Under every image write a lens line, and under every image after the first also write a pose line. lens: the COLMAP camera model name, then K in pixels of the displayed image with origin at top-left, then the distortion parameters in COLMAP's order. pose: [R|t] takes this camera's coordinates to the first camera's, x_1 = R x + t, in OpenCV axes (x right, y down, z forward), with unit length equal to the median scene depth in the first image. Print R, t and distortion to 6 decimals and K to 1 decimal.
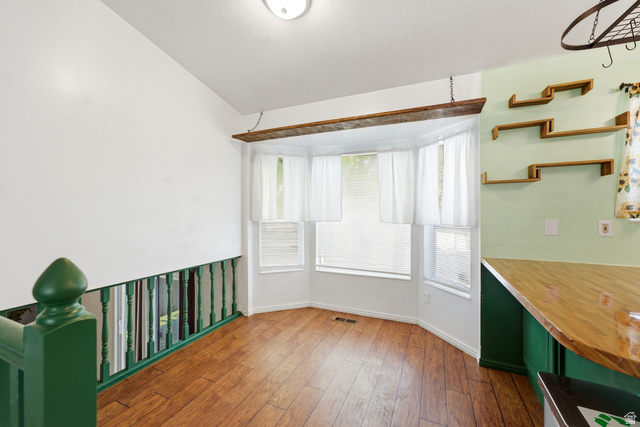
lens RADIAL K [[262.9, 0, 317.5], [0, 262.9, 212.6], [0, 0, 1]] dist [-0.008449, 0.000370]
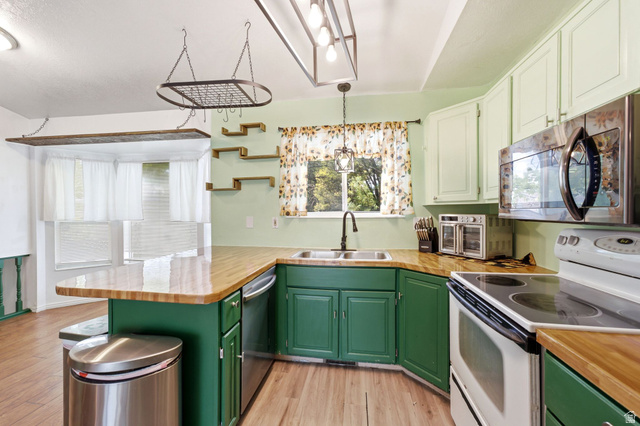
lens RADIAL K [[253.4, 0, 369.5], [0, 253.4, 213.3], [0, 0, 1]] dist [-0.001405, 0.000392]
pose [[0.961646, -0.004188, 0.274262, 0.841331], [0.004100, 0.999991, 0.000895, 0.007142], [-0.274263, 0.000264, 0.961655, -0.381440]]
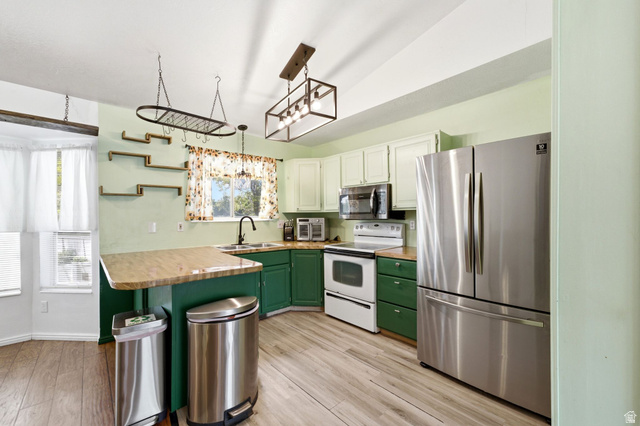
lens RADIAL K [[260.2, 0, 319.5], [0, 260.2, 215.4], [0, 0, 1]] dist [0.000253, 0.000261]
pose [[0.408251, -0.003013, 0.912865, -0.050663], [0.012617, 0.999918, -0.002342, 0.001415], [-0.912783, 0.012474, 0.408255, -0.359958]]
